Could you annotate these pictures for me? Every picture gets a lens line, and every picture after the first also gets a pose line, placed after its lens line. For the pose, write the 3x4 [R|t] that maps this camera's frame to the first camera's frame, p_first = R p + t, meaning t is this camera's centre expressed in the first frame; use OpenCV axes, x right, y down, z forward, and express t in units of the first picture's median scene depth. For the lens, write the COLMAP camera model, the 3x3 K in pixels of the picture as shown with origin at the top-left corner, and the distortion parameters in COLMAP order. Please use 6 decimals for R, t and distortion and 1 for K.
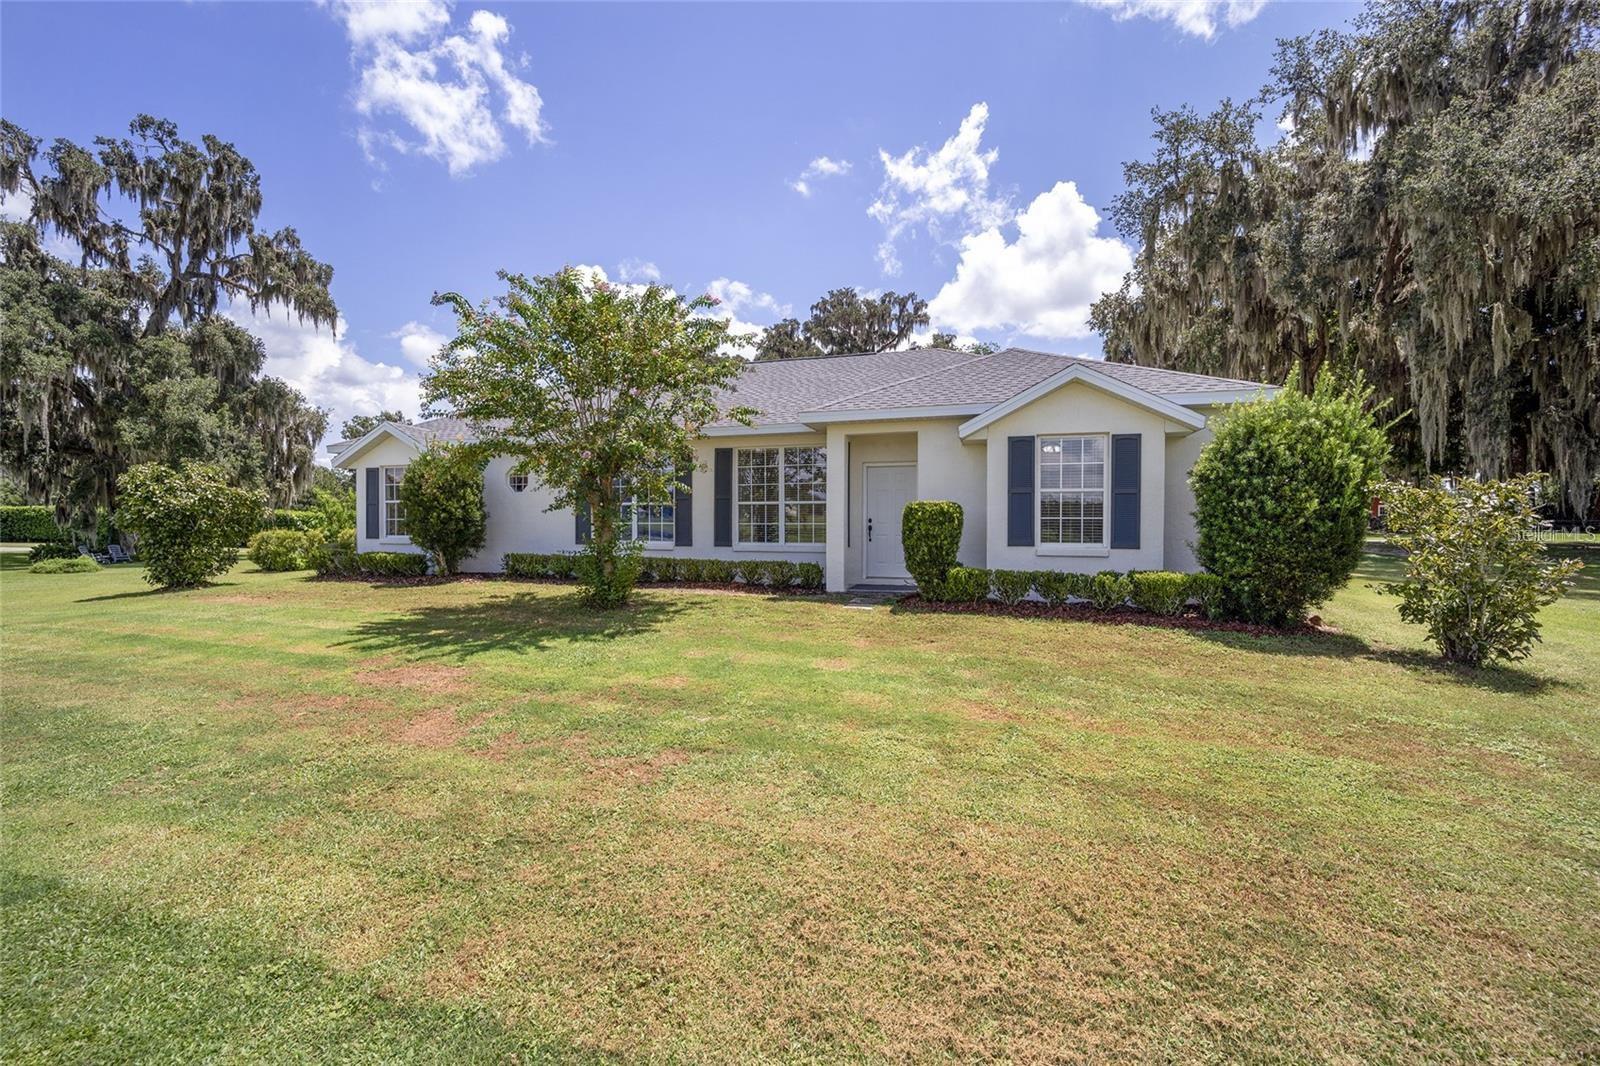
lens RADIAL K [[646.7, 0, 798.0], [0, 646.7, 530.9], [0, 0, 1]] dist [-0.004647, -0.000125]
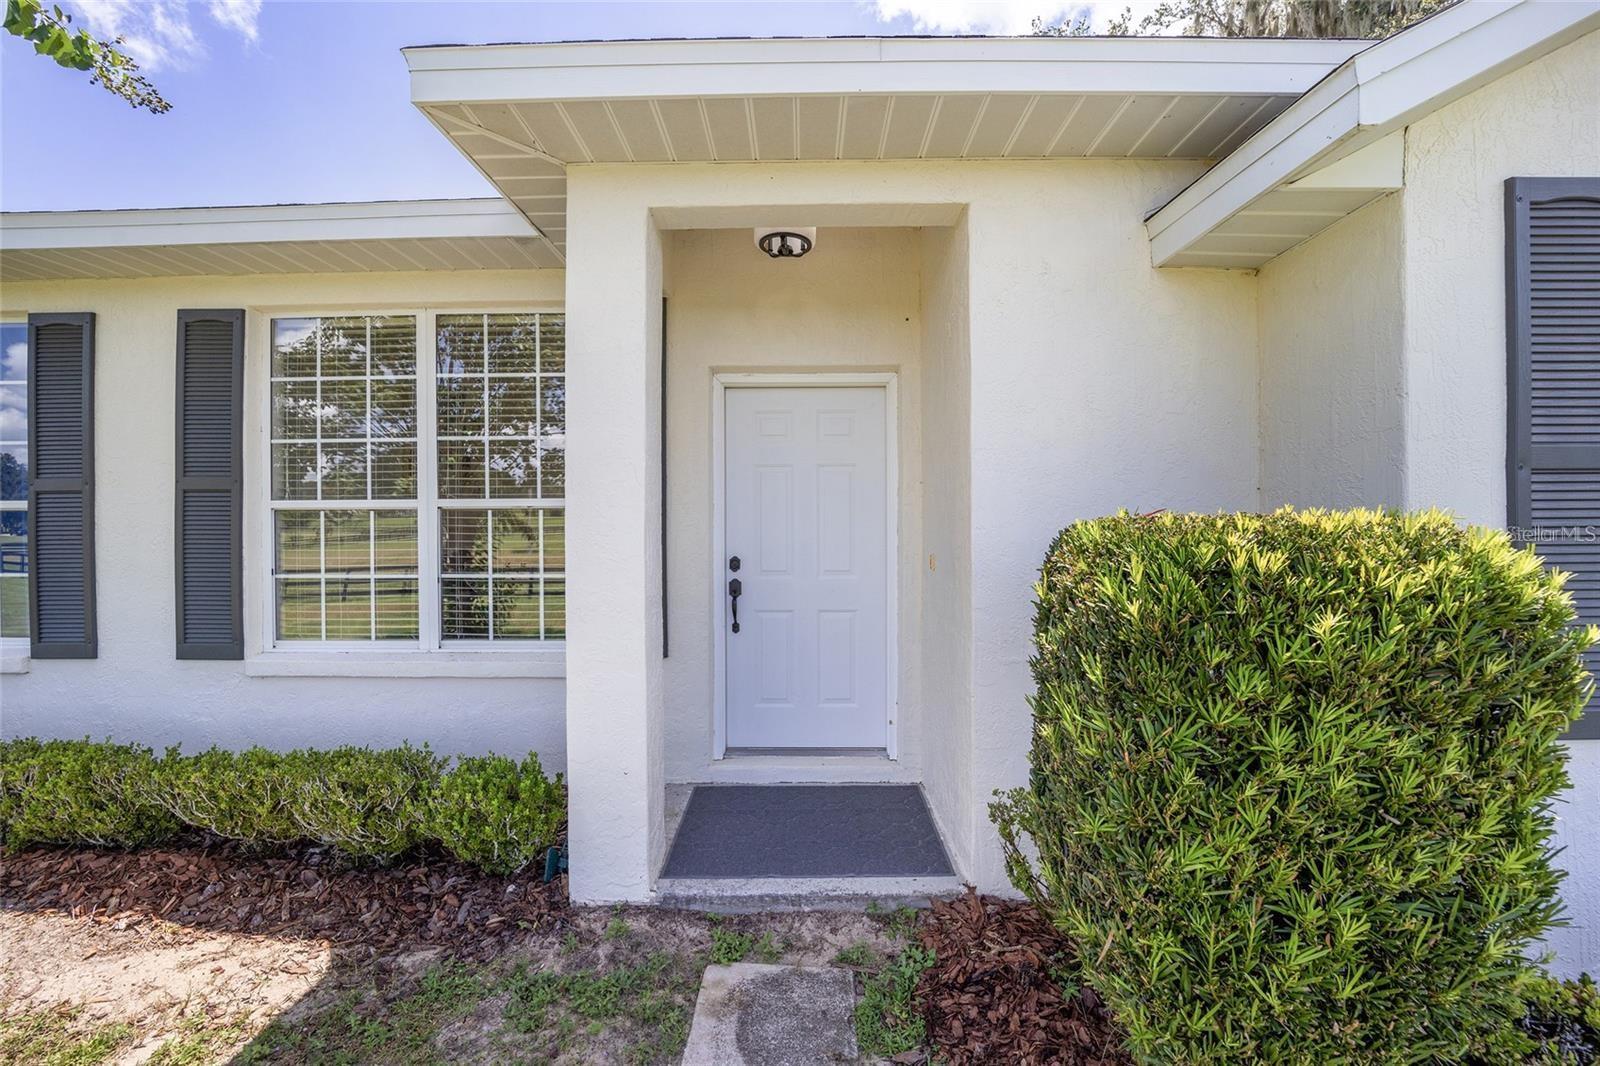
lens RADIAL K [[646.7, 0, 798.0], [0, 646.7, 530.9], [0, 0, 1]] dist [-0.004647, -0.000125]
pose [[0.956543, -0.010835, 0.291389, 0.048862], [0.012104, 0.999923, -0.002553, -0.027488], [-0.291339, 0.005969, 0.956601, 0.652642]]
